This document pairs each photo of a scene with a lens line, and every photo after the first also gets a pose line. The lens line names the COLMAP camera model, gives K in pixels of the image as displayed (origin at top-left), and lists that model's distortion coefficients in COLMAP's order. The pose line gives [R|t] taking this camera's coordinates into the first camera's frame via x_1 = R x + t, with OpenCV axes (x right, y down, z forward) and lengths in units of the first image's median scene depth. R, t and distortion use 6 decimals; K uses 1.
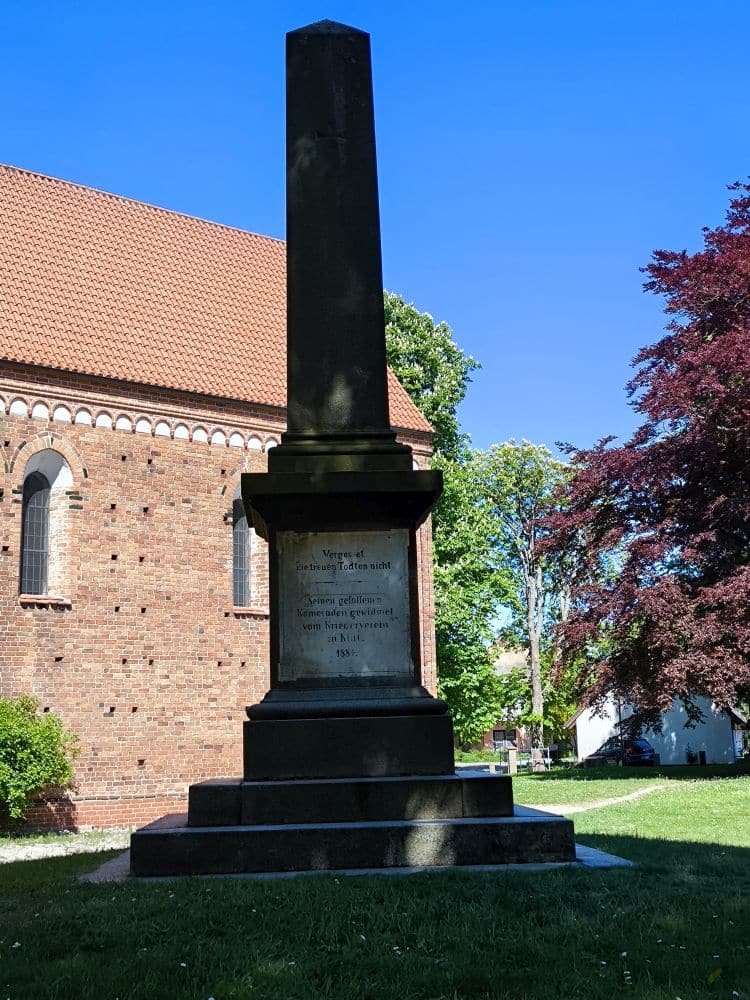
lens RADIAL K [[1304.4, 0, 375.0], [0, 1304.4, 500.0], [0, 0, 1]] dist [0.023258, 0.023585]
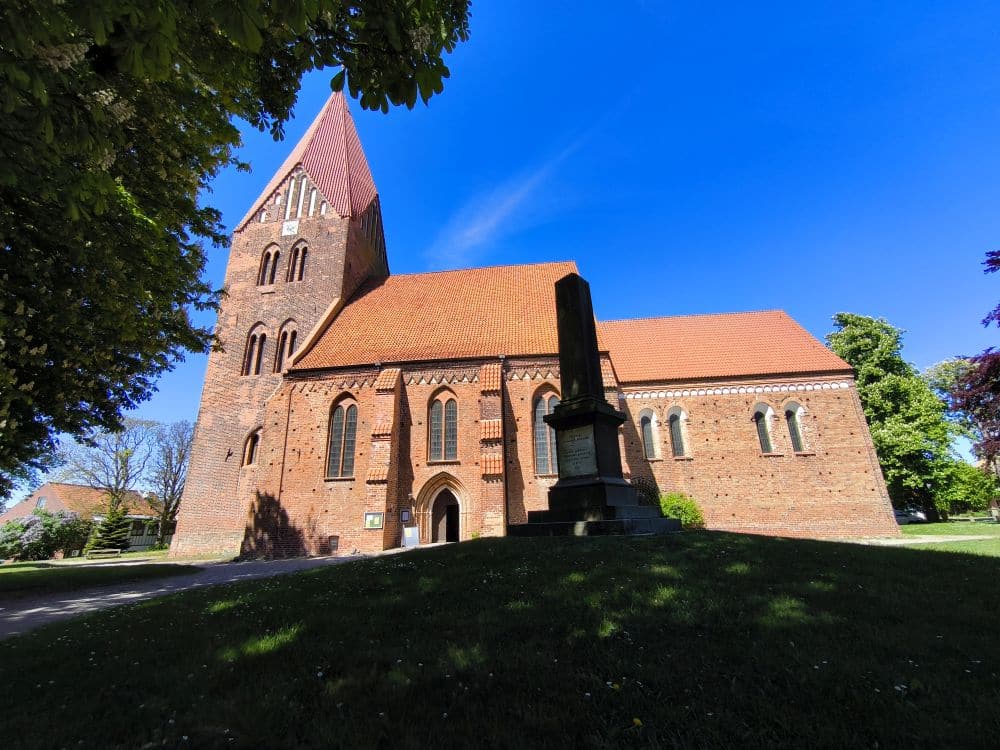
lens RADIAL K [[428.7, 0, 500.8], [0, 428.7, 392.3], [0, 0, 1]] dist [0.000443, 0.000187]
pose [[0.728189, -0.200190, -0.655488, 0.098731], [0.141700, 0.979702, -0.141790, 0.010962], [0.670568, 0.010367, 0.741775, 0.021547]]
